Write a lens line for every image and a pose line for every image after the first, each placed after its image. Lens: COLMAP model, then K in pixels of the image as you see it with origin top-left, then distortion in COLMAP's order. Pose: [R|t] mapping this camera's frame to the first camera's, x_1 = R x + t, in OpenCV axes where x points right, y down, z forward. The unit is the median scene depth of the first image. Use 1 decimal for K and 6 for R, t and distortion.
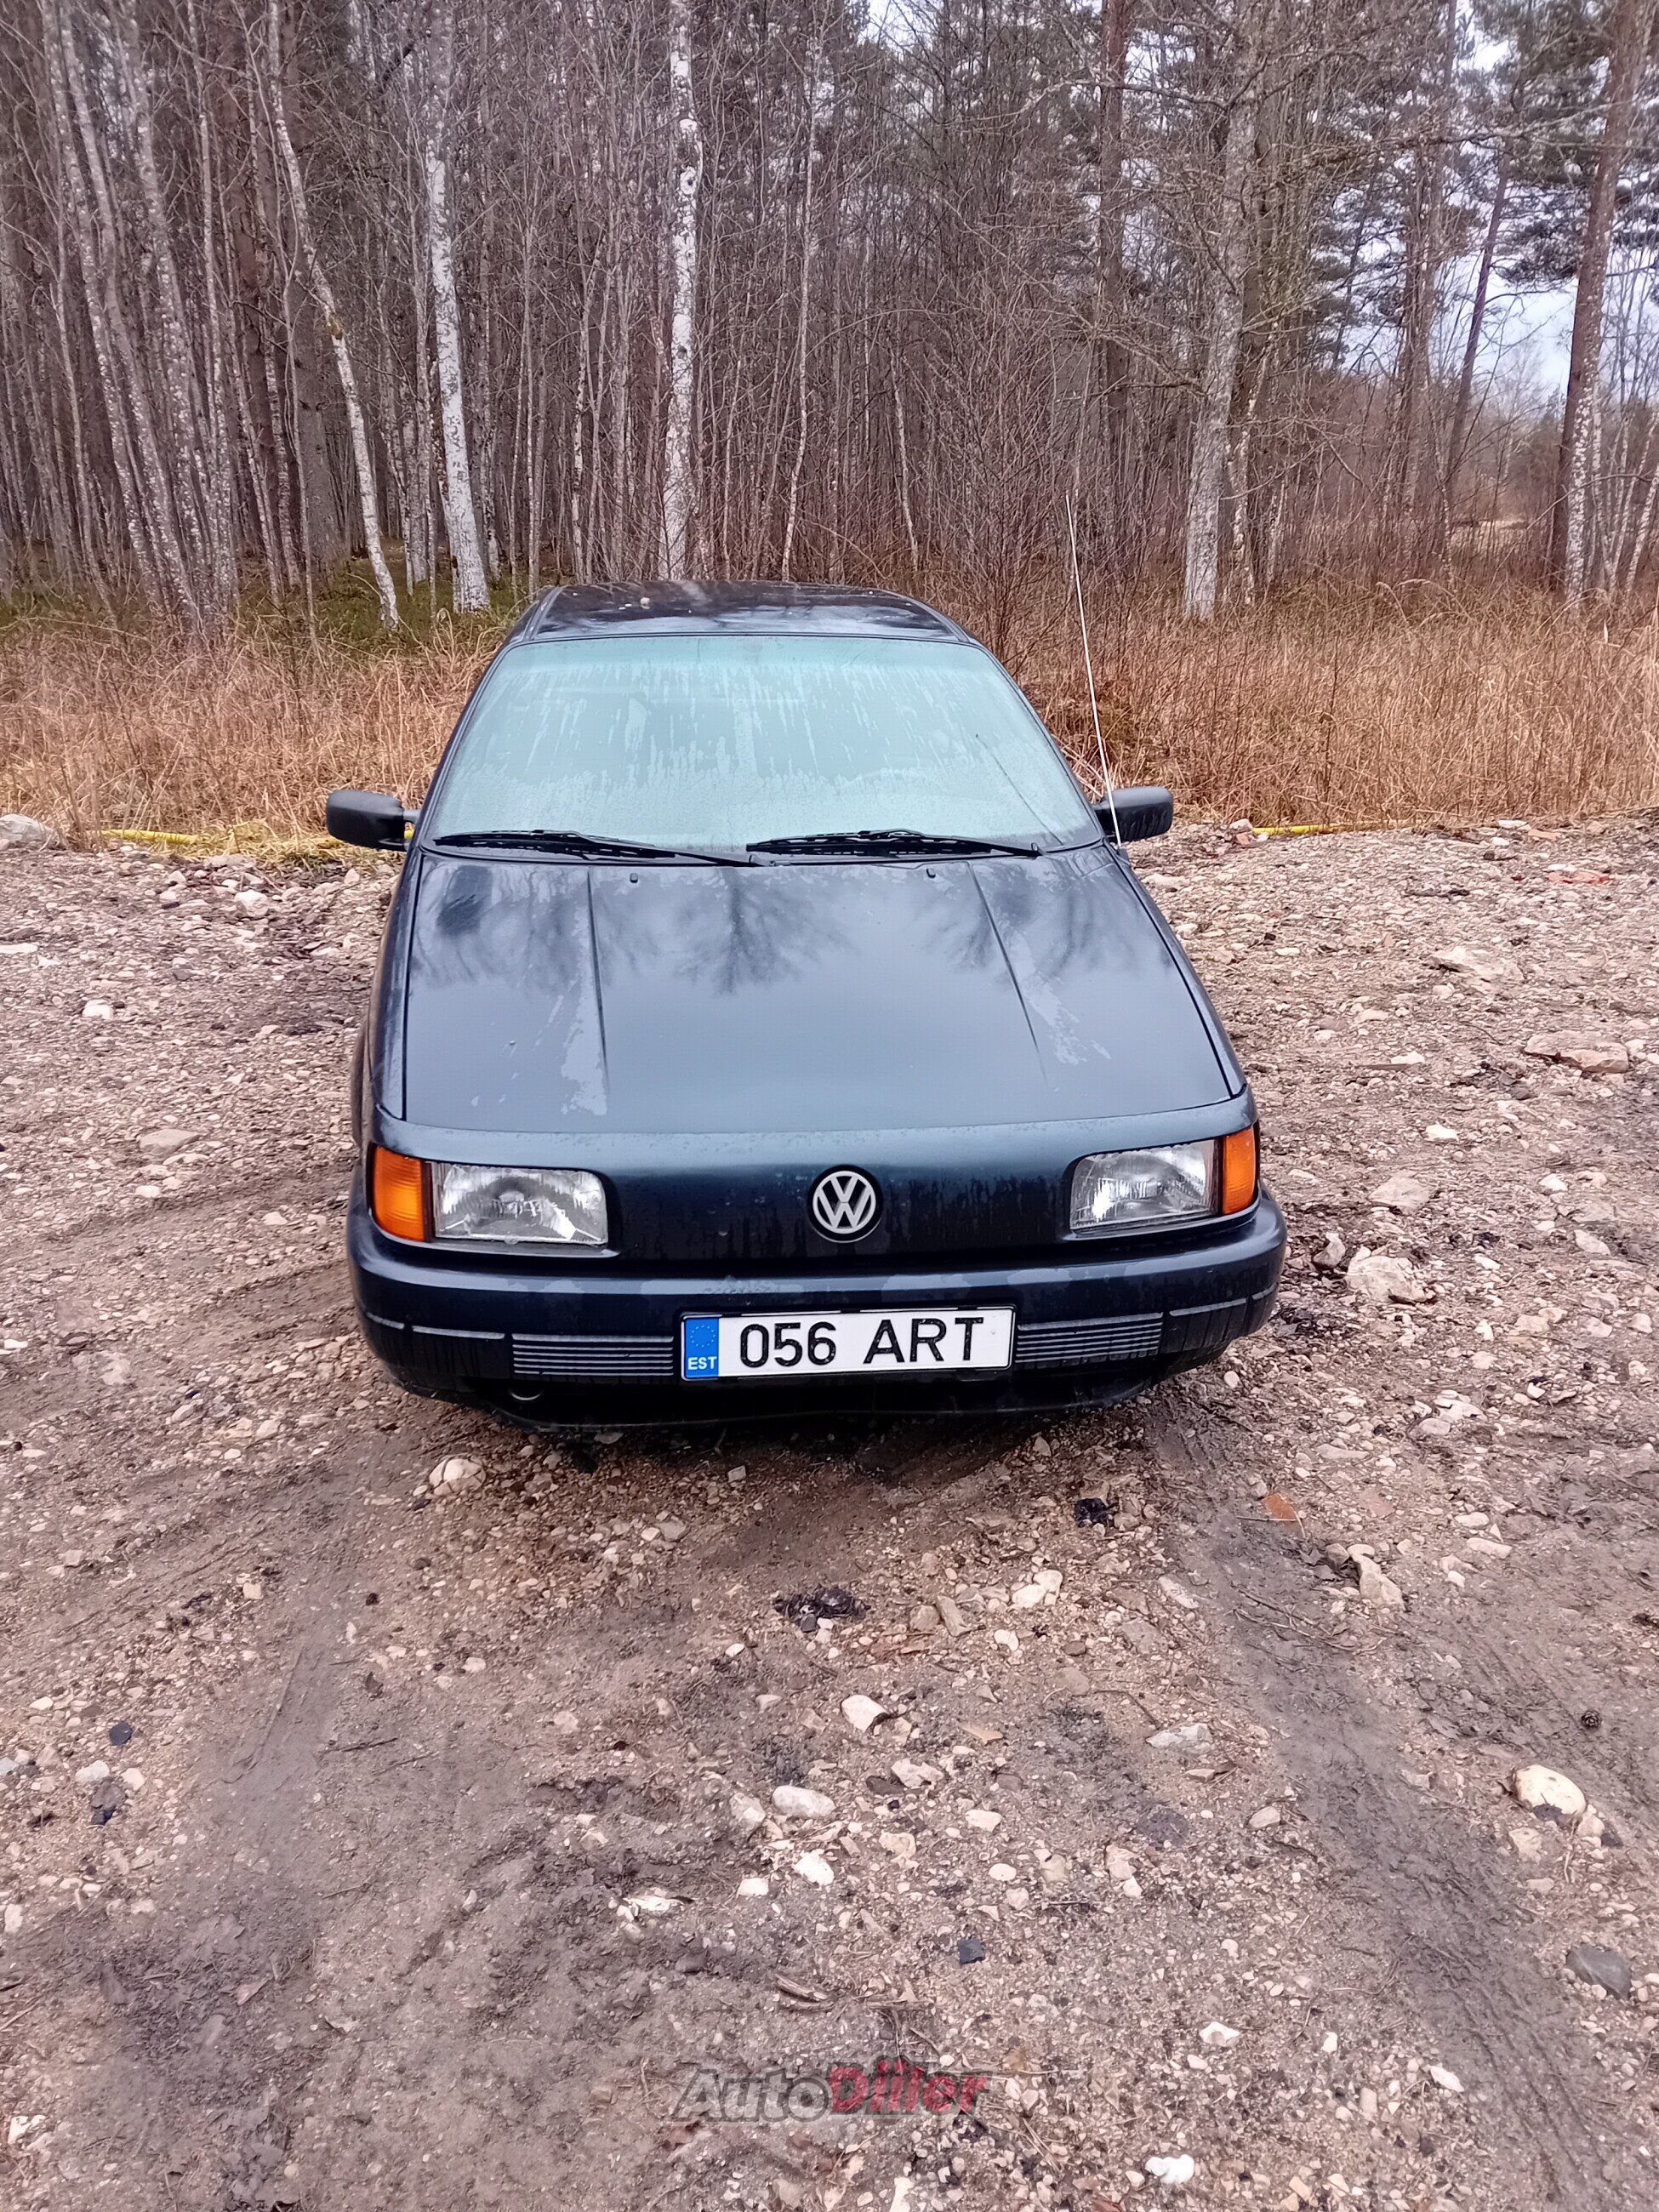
lens RADIAL K [[1660.0, 0, 829.5], [0, 1660.0, 1106.0], [0, 0, 1]] dist [-0.058810, -0.000980]
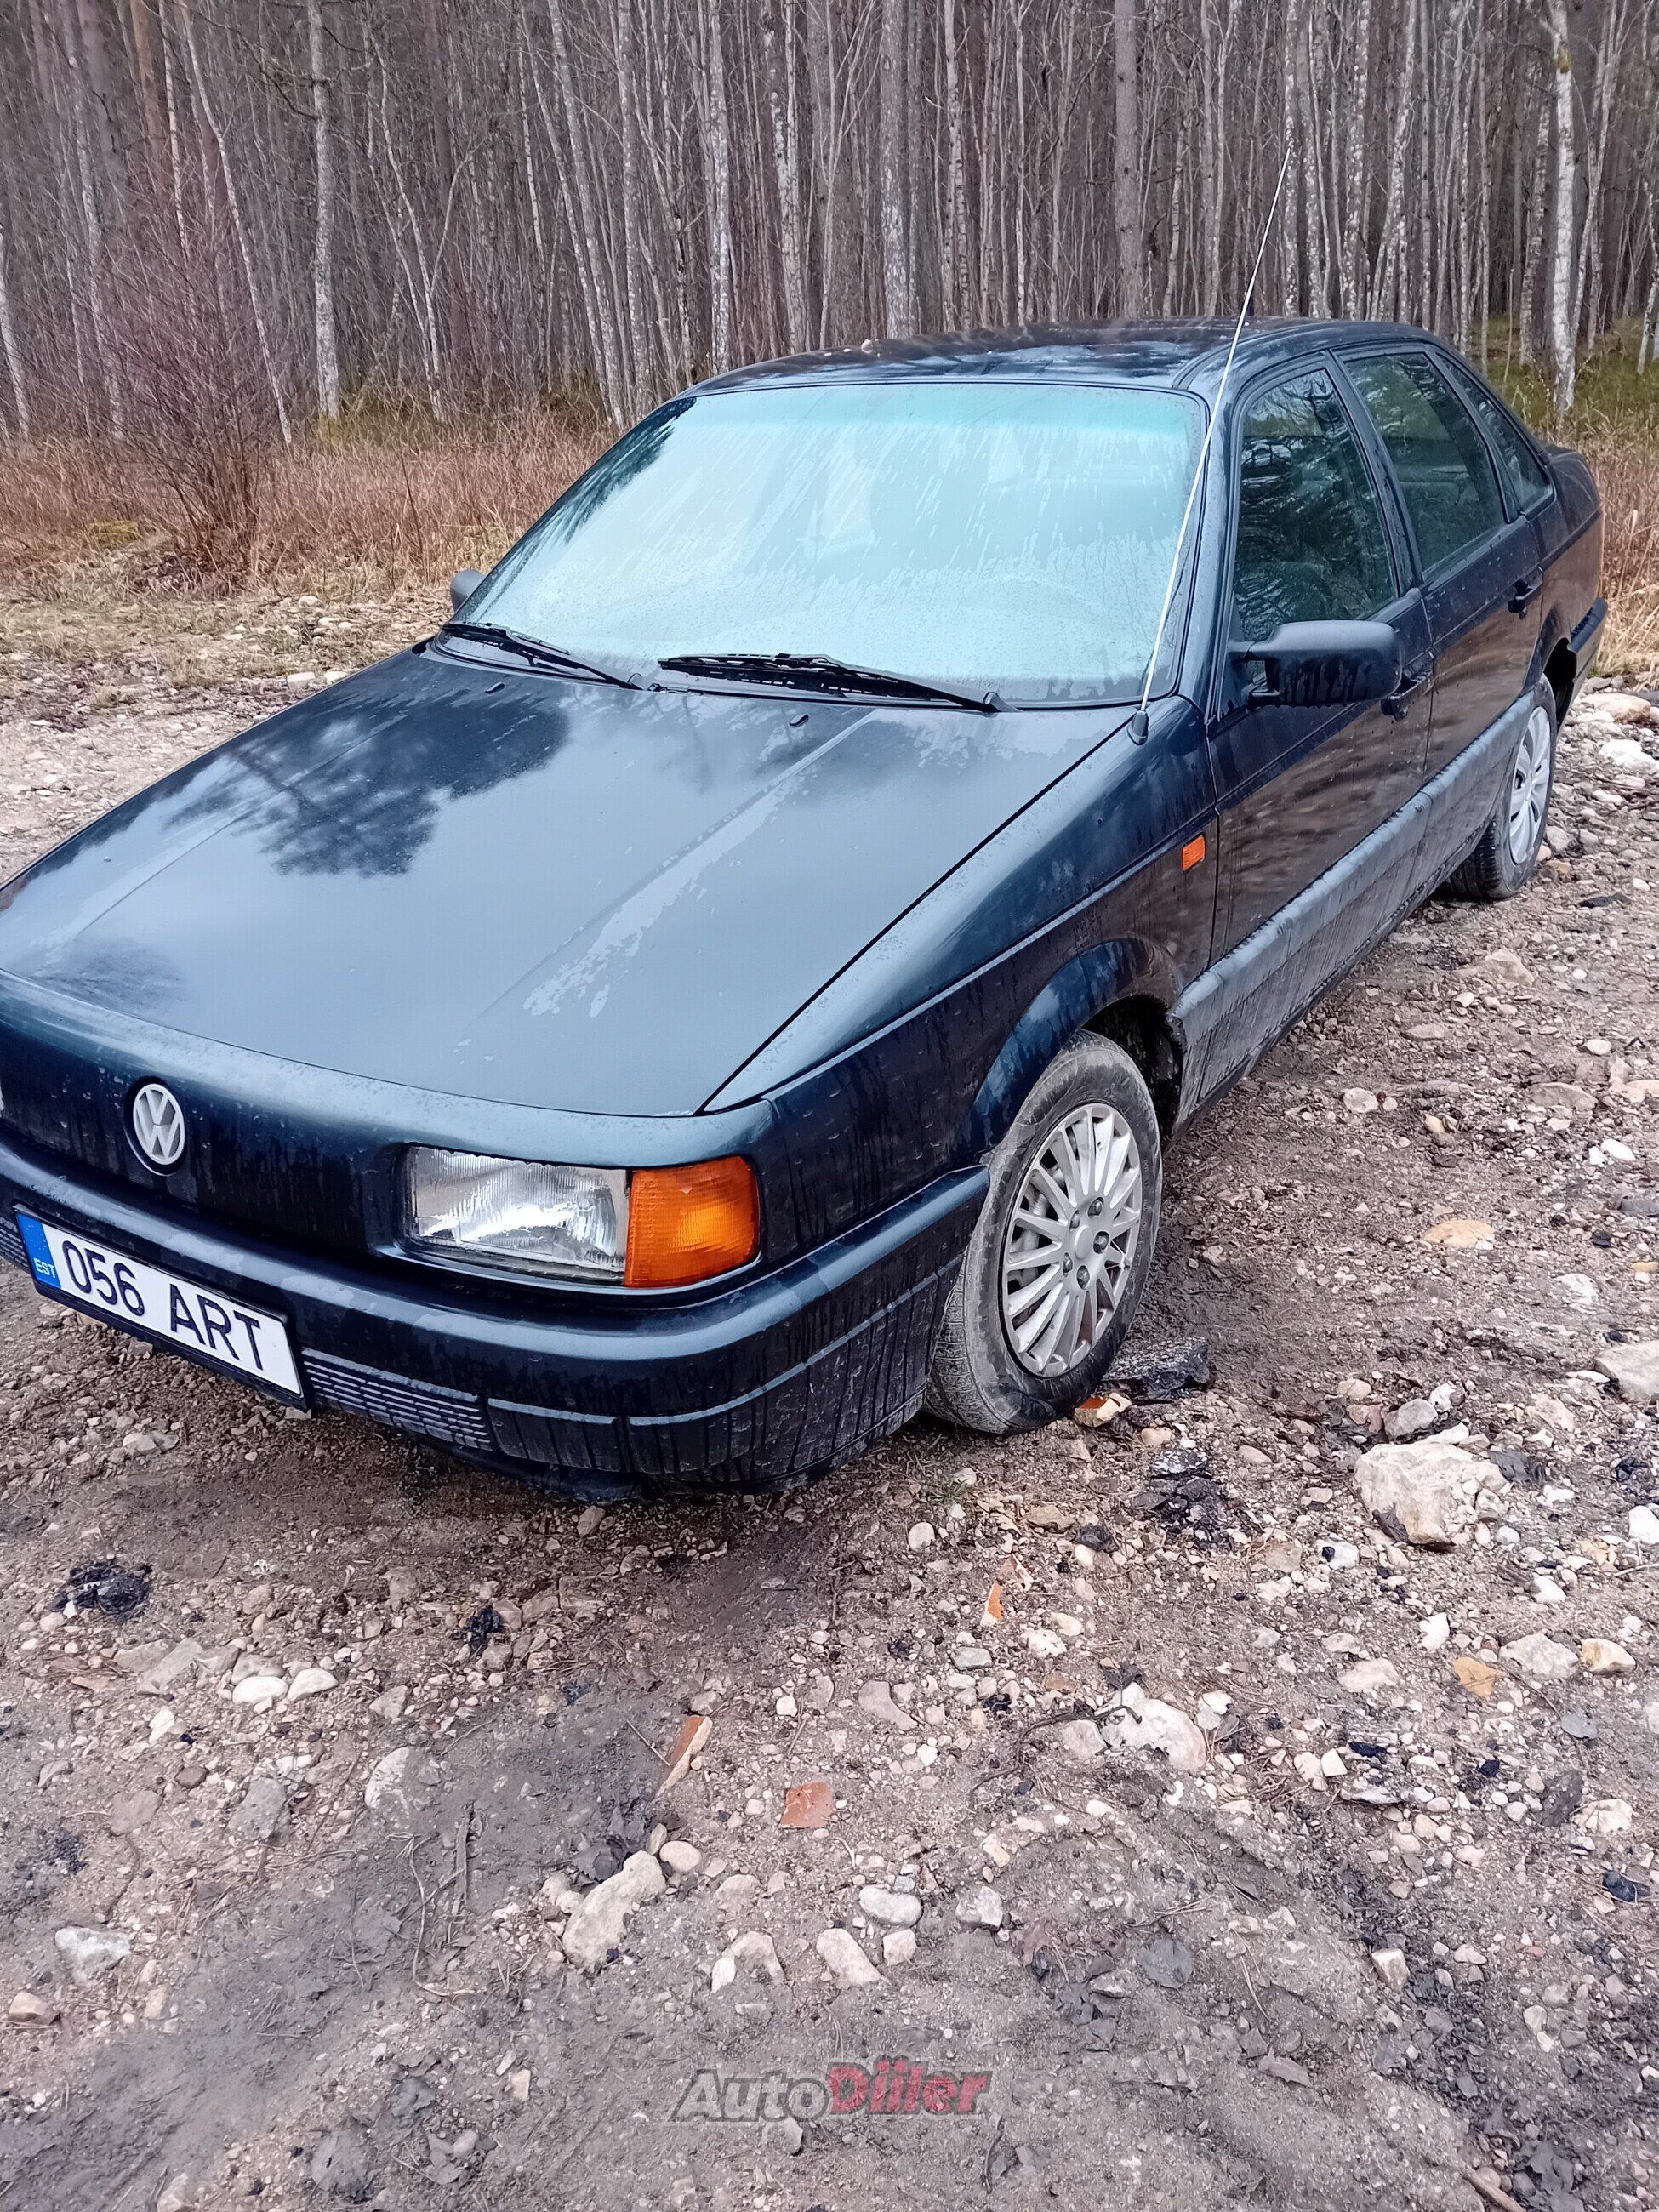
lens RADIAL K [[1700.0, 0, 830.9], [0, 1700.0, 1155.6], [0, 0, 1]] dist [0.003832, -0.075169]
pose [[0.779451, 0.247659, -0.575431, 0.580821], [-0.170747, 0.967749, 0.185223, -0.104632], [0.602745, -0.046119, 0.796600, 0.449206]]
